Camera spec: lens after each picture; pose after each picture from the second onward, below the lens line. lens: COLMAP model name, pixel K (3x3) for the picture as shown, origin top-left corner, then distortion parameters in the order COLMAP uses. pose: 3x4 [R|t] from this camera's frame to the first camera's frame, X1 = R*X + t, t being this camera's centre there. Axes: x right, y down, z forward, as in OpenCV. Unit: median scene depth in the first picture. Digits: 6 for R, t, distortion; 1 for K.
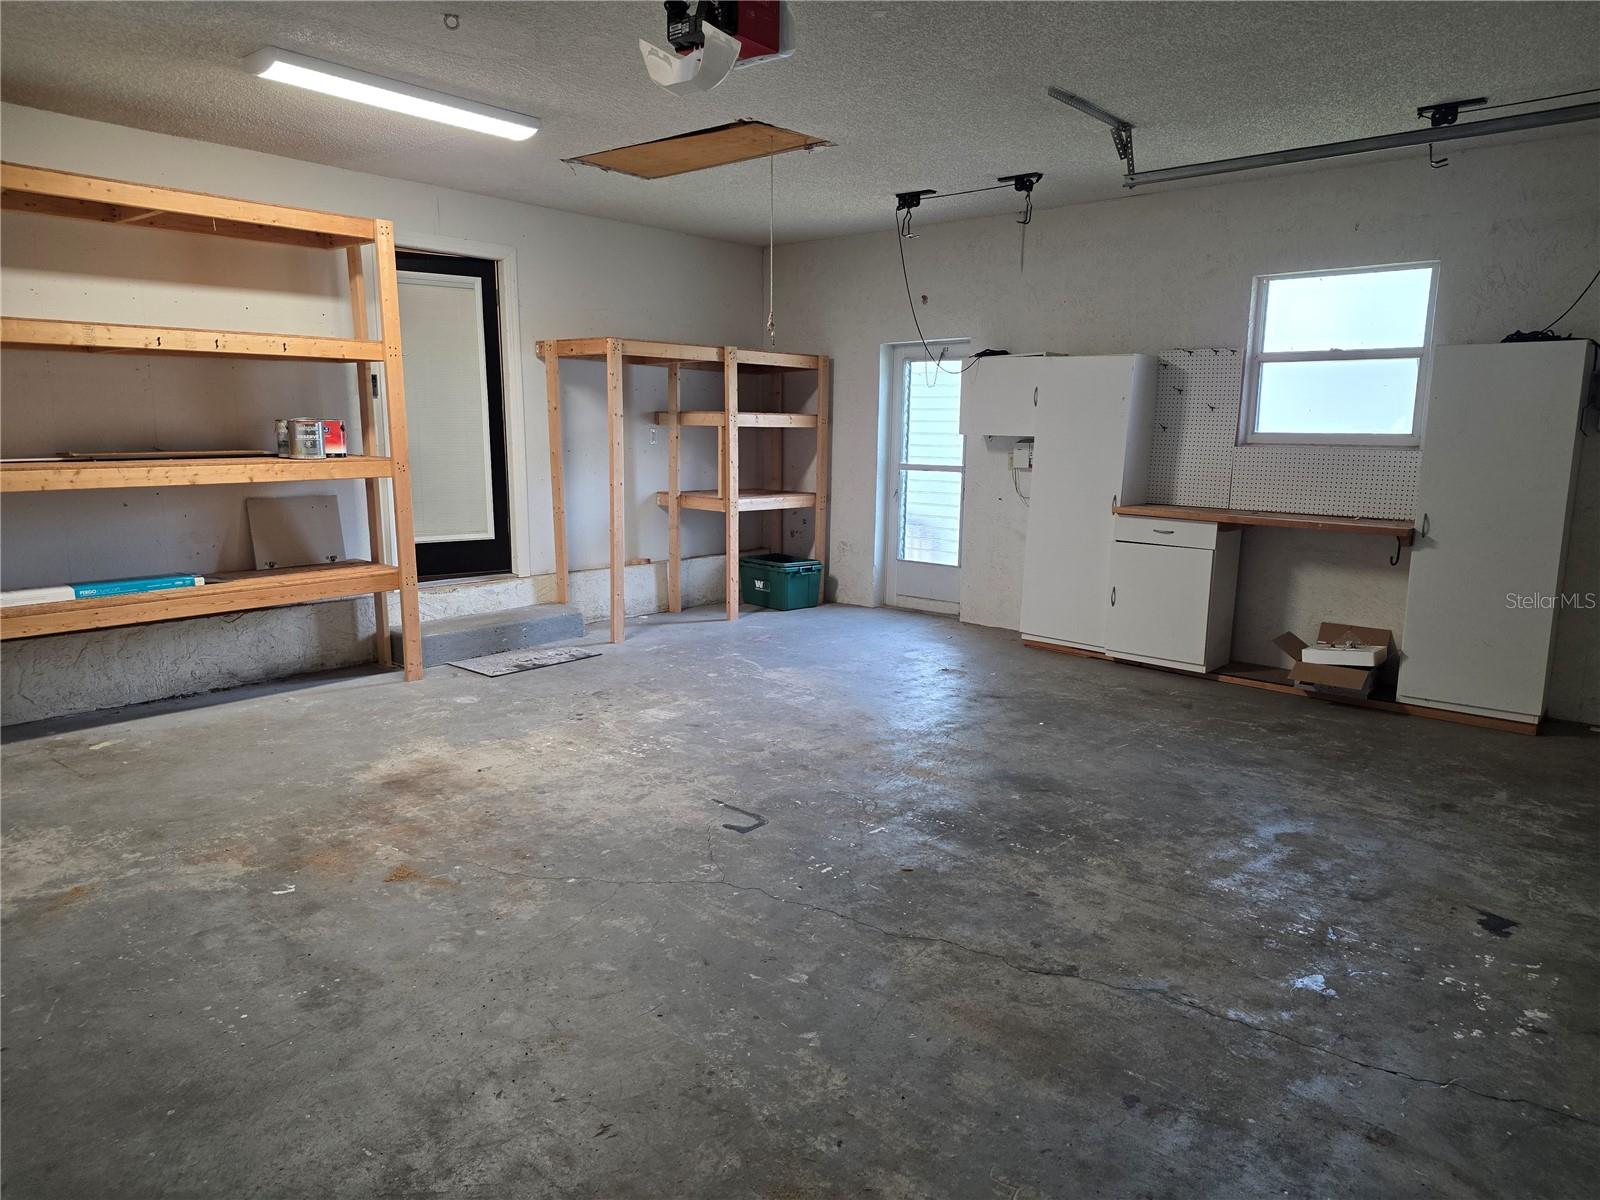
lens RADIAL K [[1063.1, 0, 805.6], [0, 1063.1, 610.4], [0, 0, 1]] dist [0.122784, -0.145293]
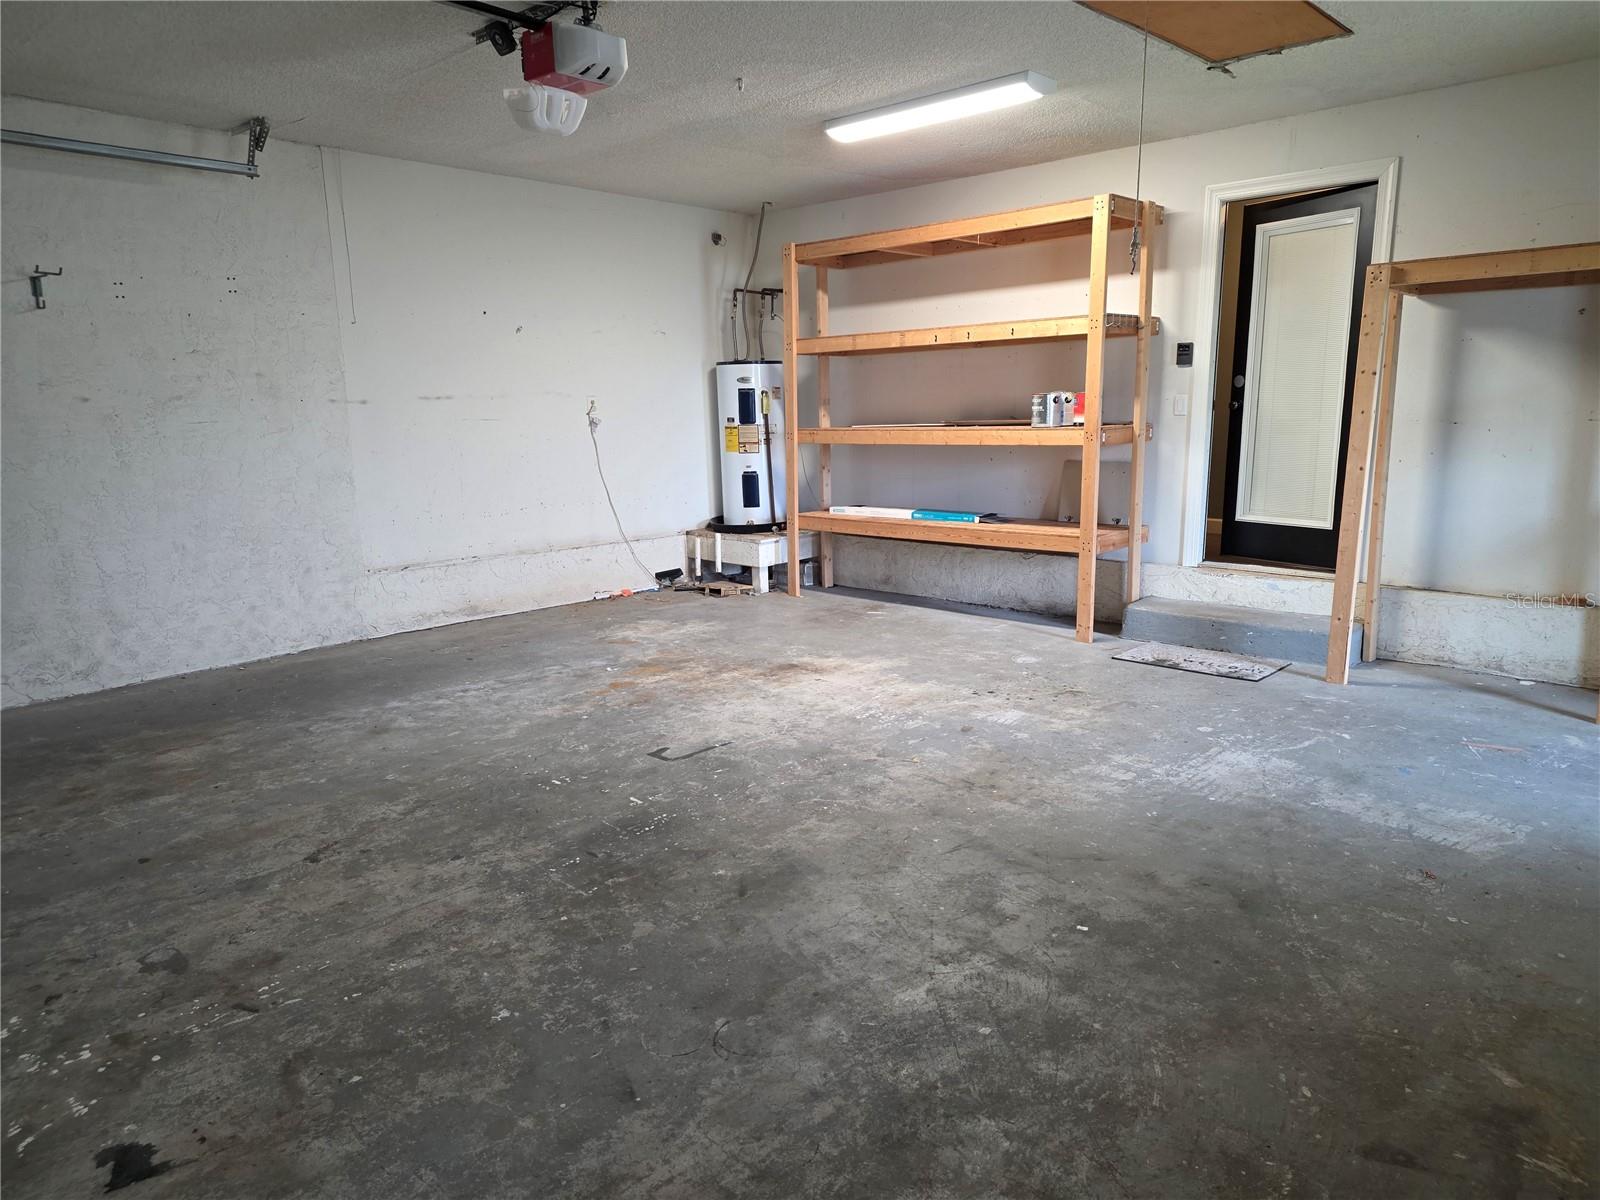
lens RADIAL K [[1063.1, 0, 805.6], [0, 1063.1, 610.4], [0, 0, 1]] dist [0.122784, -0.145293]
pose [[-0.059483, 0.184728, -0.980988, 0.806171], [-0.160167, 0.968229, 0.192037, -0.146629], [0.985296, 0.168545, -0.028006, 0.926085]]
